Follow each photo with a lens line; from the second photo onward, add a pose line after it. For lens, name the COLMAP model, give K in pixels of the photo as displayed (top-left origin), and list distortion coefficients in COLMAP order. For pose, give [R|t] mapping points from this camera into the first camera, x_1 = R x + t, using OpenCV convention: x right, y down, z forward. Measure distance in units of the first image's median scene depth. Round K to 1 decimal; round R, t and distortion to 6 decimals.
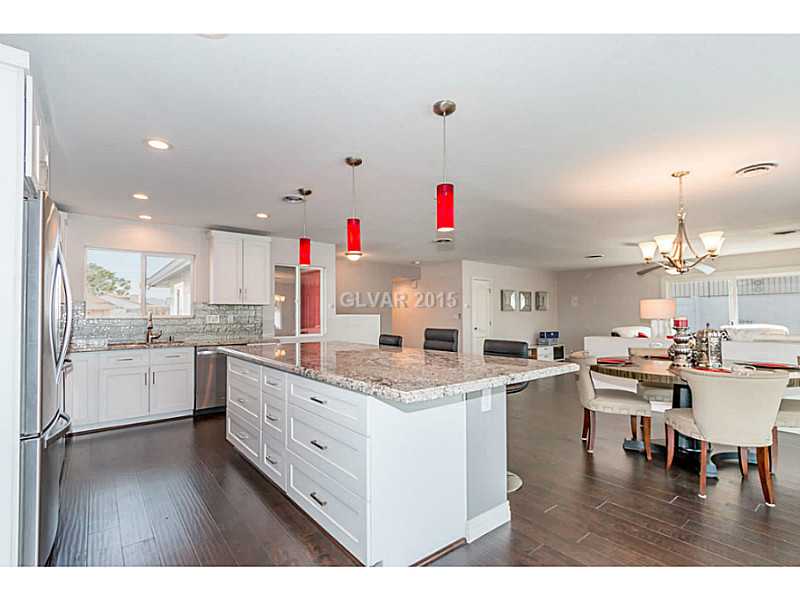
lens RADIAL K [[383.7, 0, 403.5], [0, 383.7, 309.1], [0, 0, 1]] dist [0.002057, -0.000595]
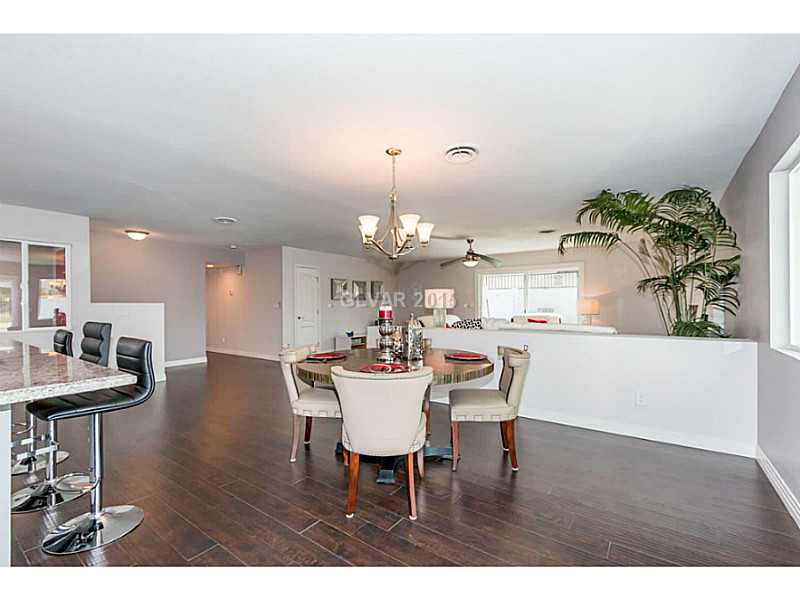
lens RADIAL K [[360.5, 0, 399.8], [0, 360.5, 308.4], [0, 0, 1]] dist [0.000460, -0.000217]
pose [[0.964178, -0.000057, 0.265258, 0.221402], [-0.007544, 0.999590, 0.027637, -0.000290], [-0.265150, -0.028648, 0.963781, 0.067564]]
